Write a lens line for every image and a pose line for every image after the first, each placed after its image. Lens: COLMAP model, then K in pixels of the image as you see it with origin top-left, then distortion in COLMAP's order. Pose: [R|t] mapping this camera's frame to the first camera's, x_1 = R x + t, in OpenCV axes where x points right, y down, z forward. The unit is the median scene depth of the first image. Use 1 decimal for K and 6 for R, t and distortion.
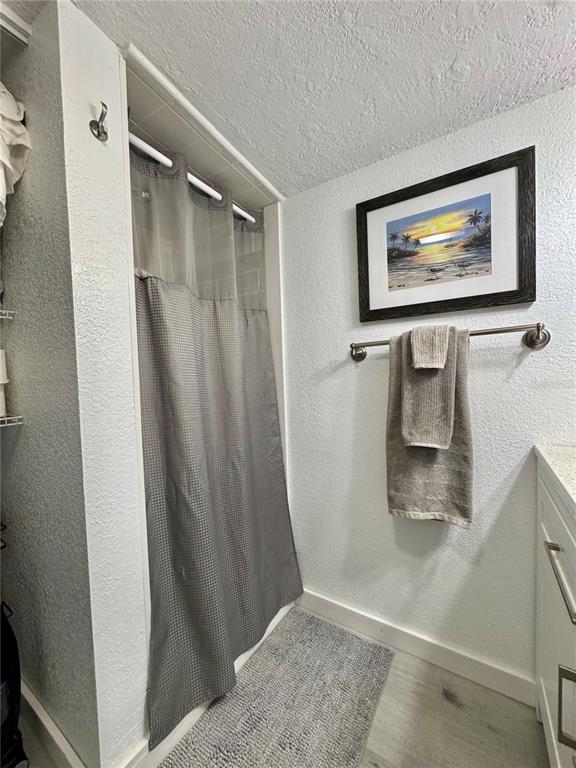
lens RADIAL K [[309.4, 0, 289.0], [0, 309.4, 386.1], [0, 0, 1]] dist [-0.003417, 0.000811]
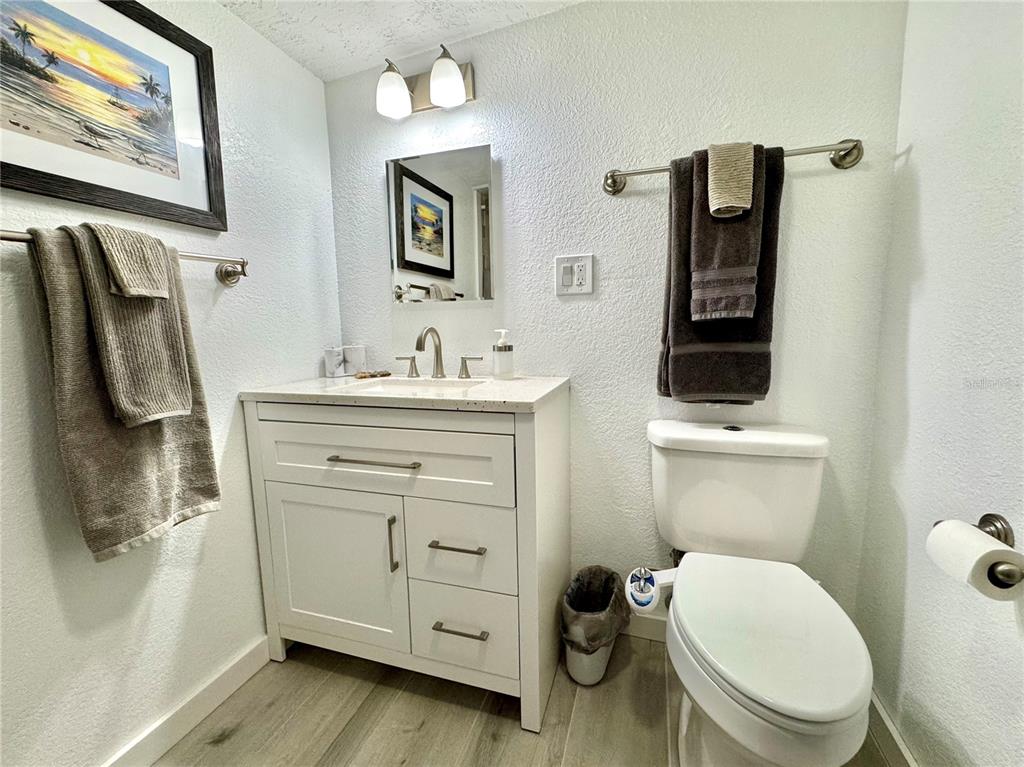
lens RADIAL K [[412.5, 0, 516.4], [0, 412.5, 380.3], [0, 0, 1]] dist [-0.003417, 0.000811]
pose [[-0.234901, -0.101335, 0.966723, -0.552535], [0.063819, 0.990797, 0.119366, 0.058198], [-0.969922, 0.089734, -0.226272, 0.453845]]
